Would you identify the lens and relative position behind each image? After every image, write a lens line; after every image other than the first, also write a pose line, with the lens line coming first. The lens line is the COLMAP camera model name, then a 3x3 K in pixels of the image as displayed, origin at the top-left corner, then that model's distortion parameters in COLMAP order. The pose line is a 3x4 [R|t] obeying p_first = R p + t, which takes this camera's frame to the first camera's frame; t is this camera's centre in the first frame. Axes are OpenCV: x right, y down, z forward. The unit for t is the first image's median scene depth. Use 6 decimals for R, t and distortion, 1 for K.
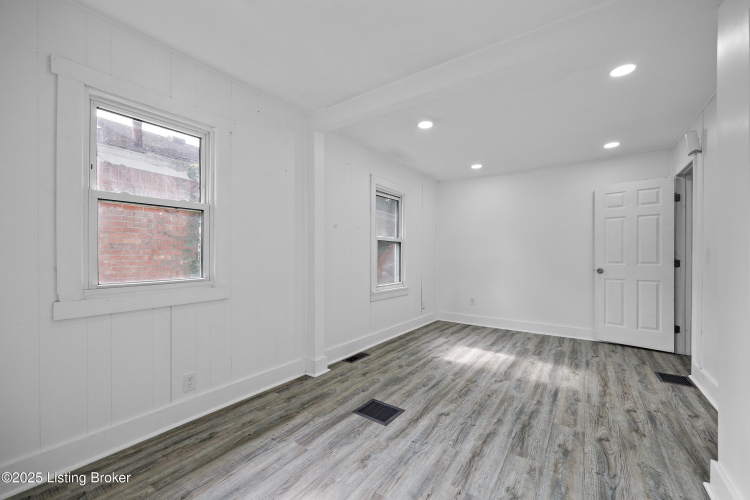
lens RADIAL K [[303.9, 0, 377.2], [0, 303.9, 238.6], [0, 0, 1]] dist [-0.003819, 0.001219]
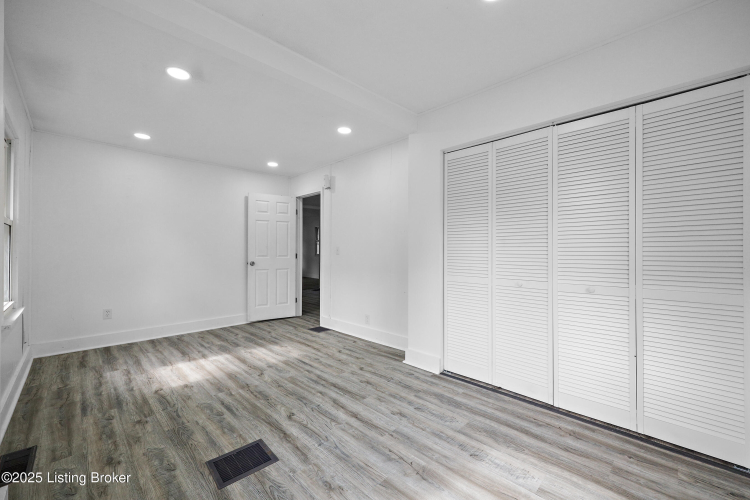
lens RADIAL K [[303.9, 0, 376.1], [0, 303.9, 244.8], [0, 0, 1]] dist [-0.003819, 0.001219]
pose [[0.180706, 0.017675, 0.983378, -0.590037], [-0.052866, 0.998568, -0.008233, 0.025023], [-0.982115, -0.050499, 0.181382, 0.499371]]
